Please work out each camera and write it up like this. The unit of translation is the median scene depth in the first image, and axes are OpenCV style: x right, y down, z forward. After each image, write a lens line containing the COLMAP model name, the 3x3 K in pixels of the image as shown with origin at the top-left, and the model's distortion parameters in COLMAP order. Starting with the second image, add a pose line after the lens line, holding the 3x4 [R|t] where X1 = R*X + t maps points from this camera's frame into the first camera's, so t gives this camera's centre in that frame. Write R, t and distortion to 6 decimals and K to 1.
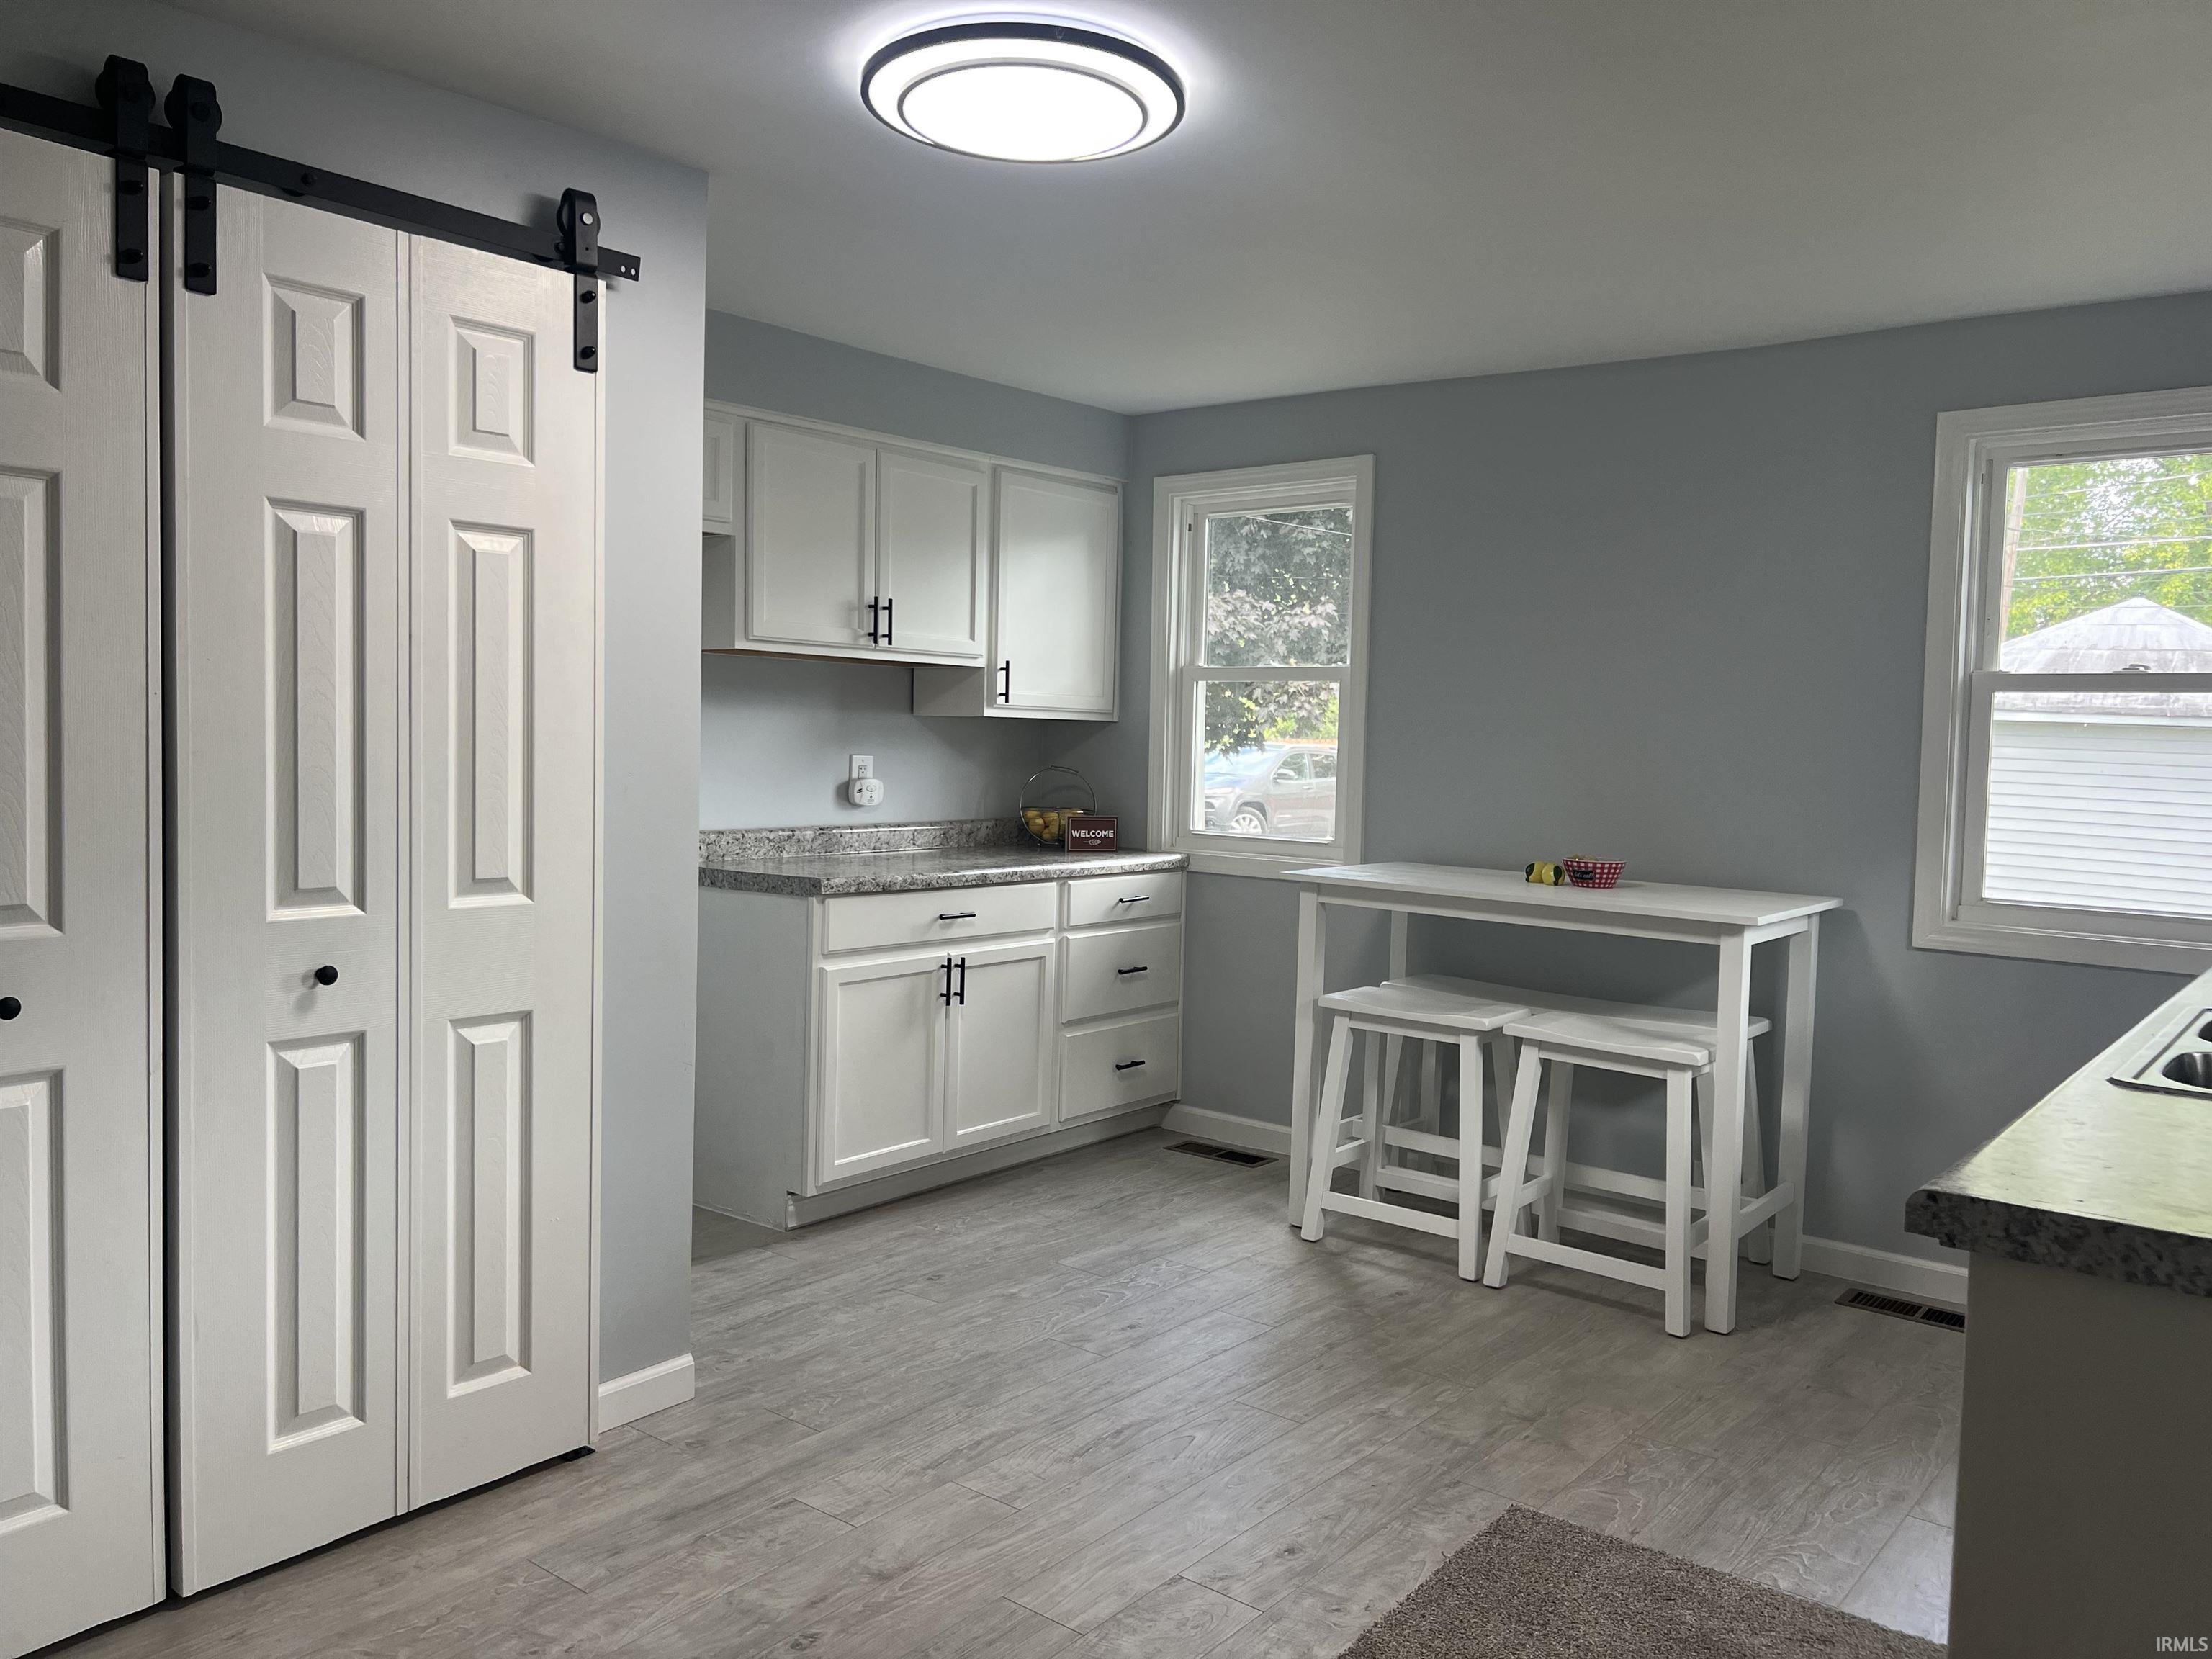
lens RADIAL K [[1658.5, 0, 1117.1], [0, 1658.5, 820.2], [0, 0, 1]] dist [0.070082, -0.084680]
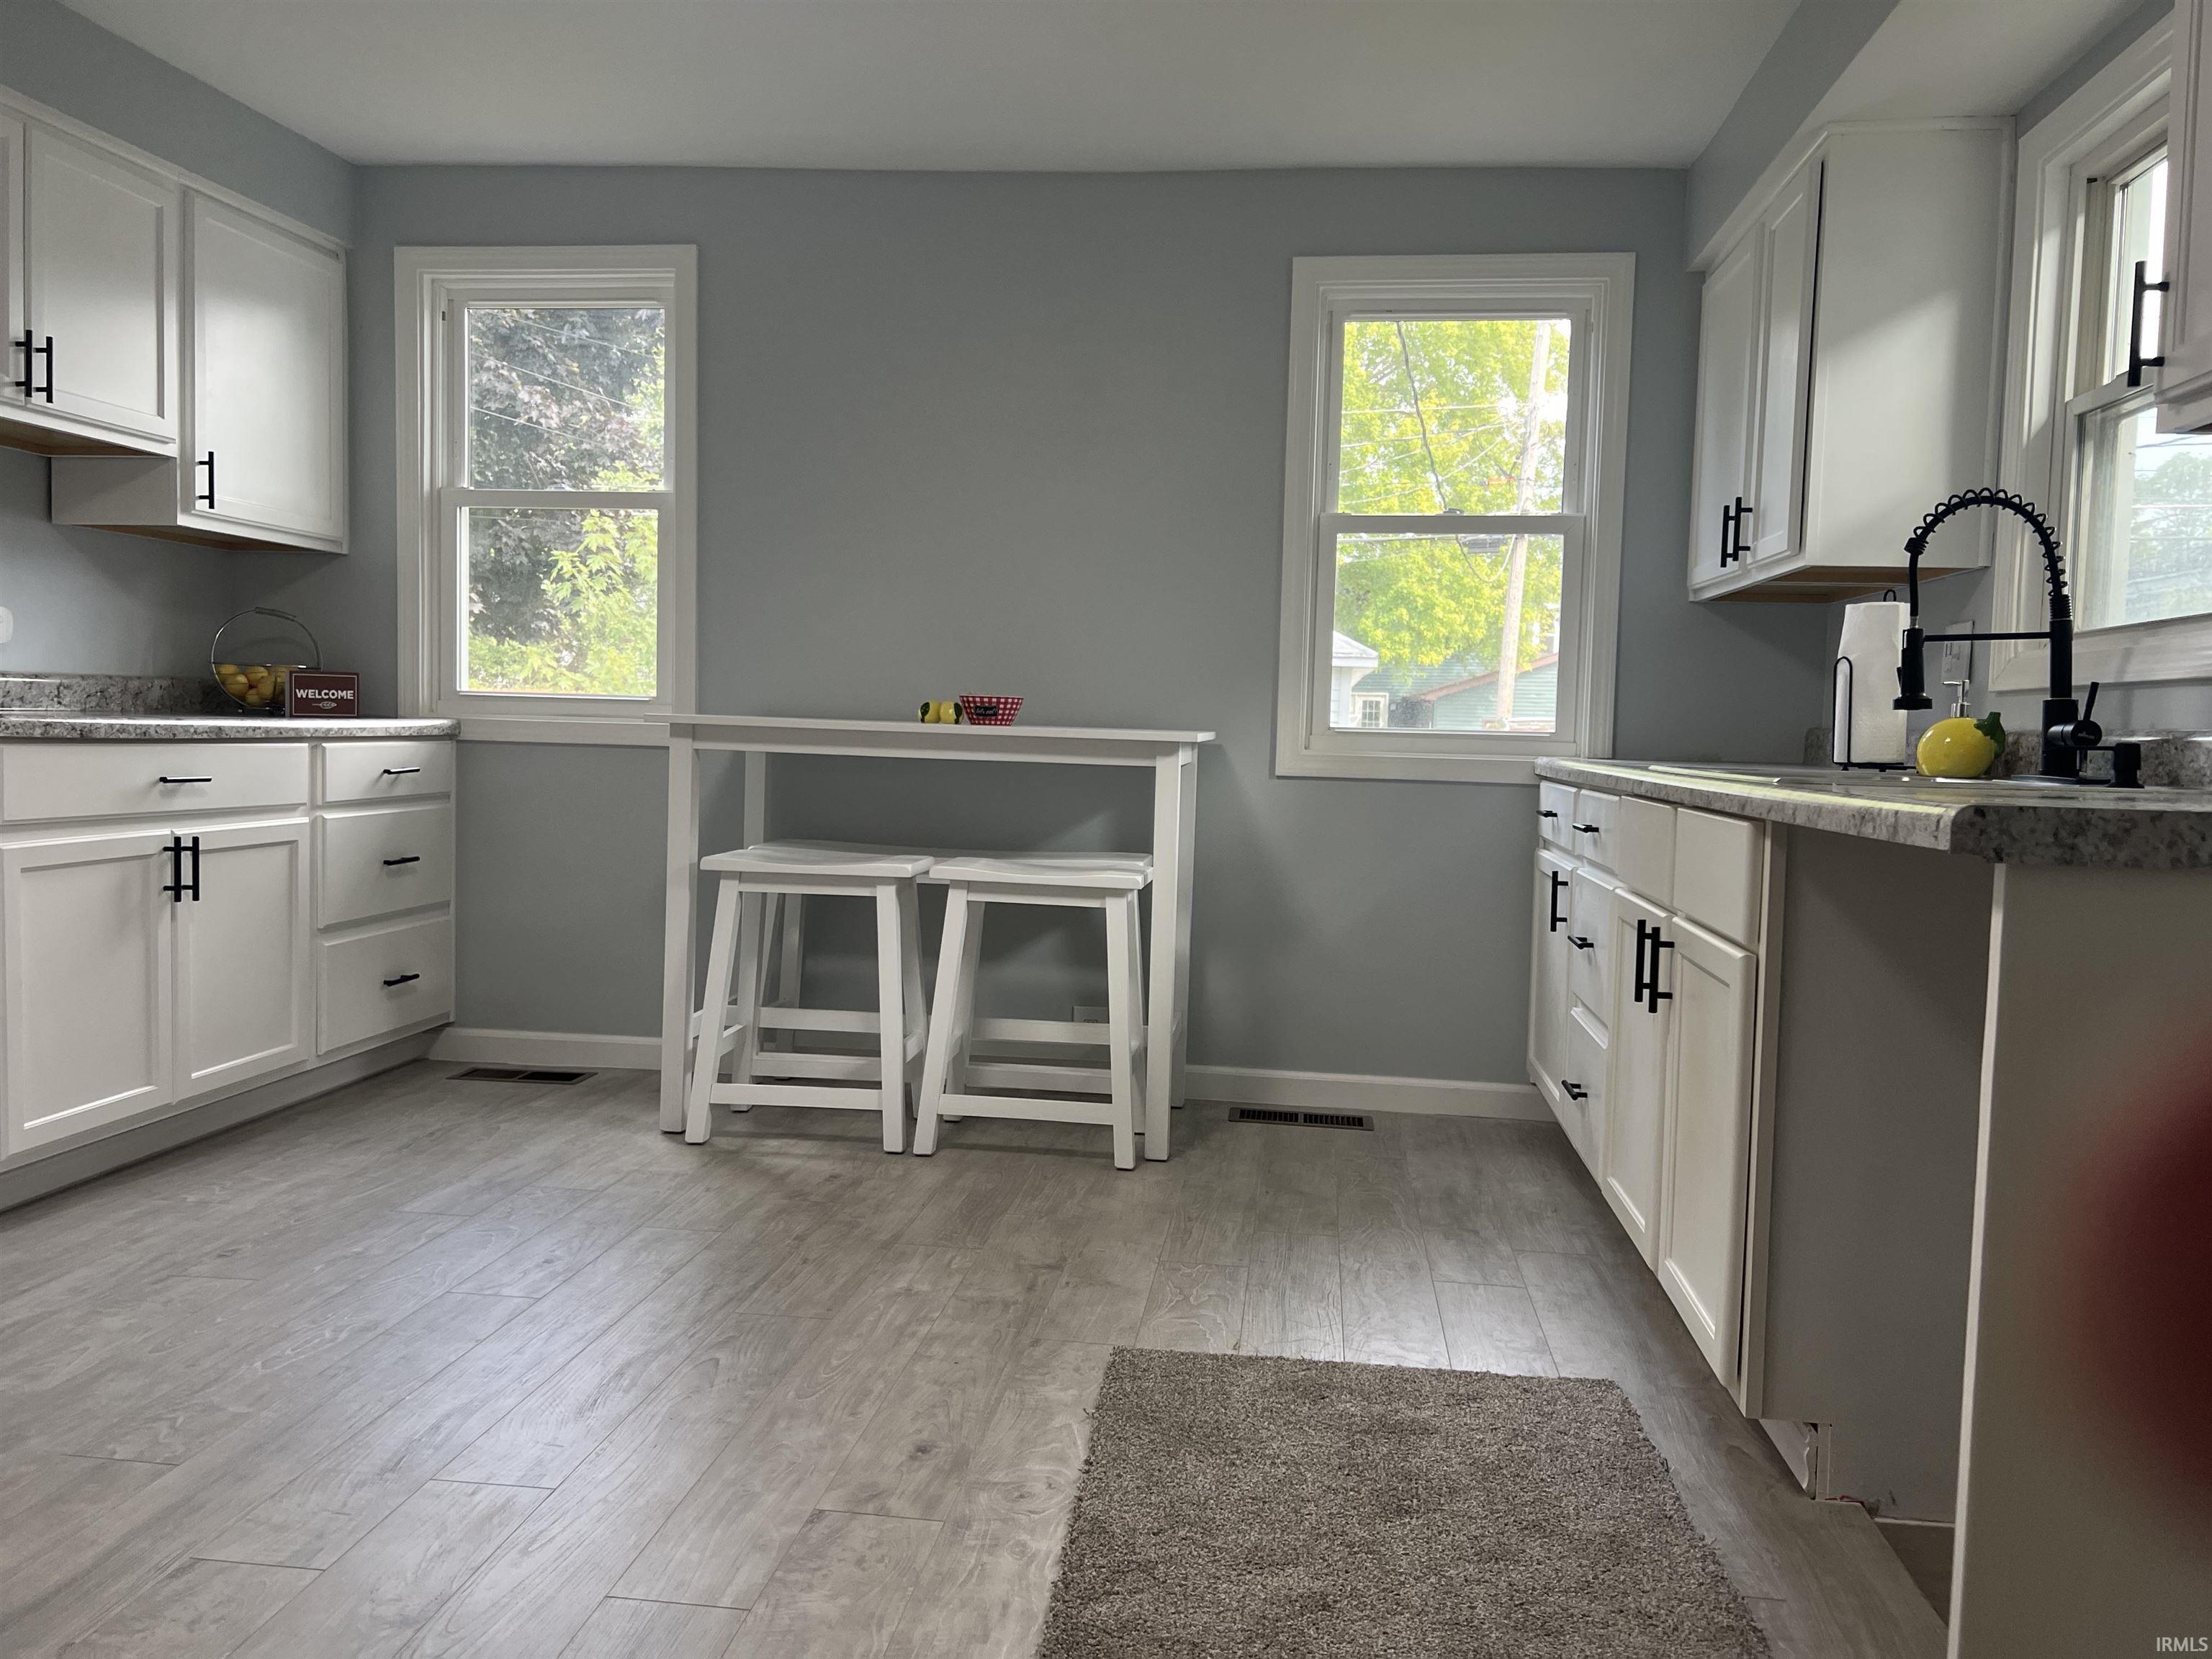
lens RADIAL K [[1658.5, 0, 1123.3], [0, 1658.5, 819.3], [0, 0, 1]] dist [0.070082, -0.084680]
pose [[0.848067, -0.033381, 0.528836, -0.157205], [0.022202, 0.999376, 0.027478, 0.072969], [-0.529424, -0.011562, 0.848279, 0.174506]]
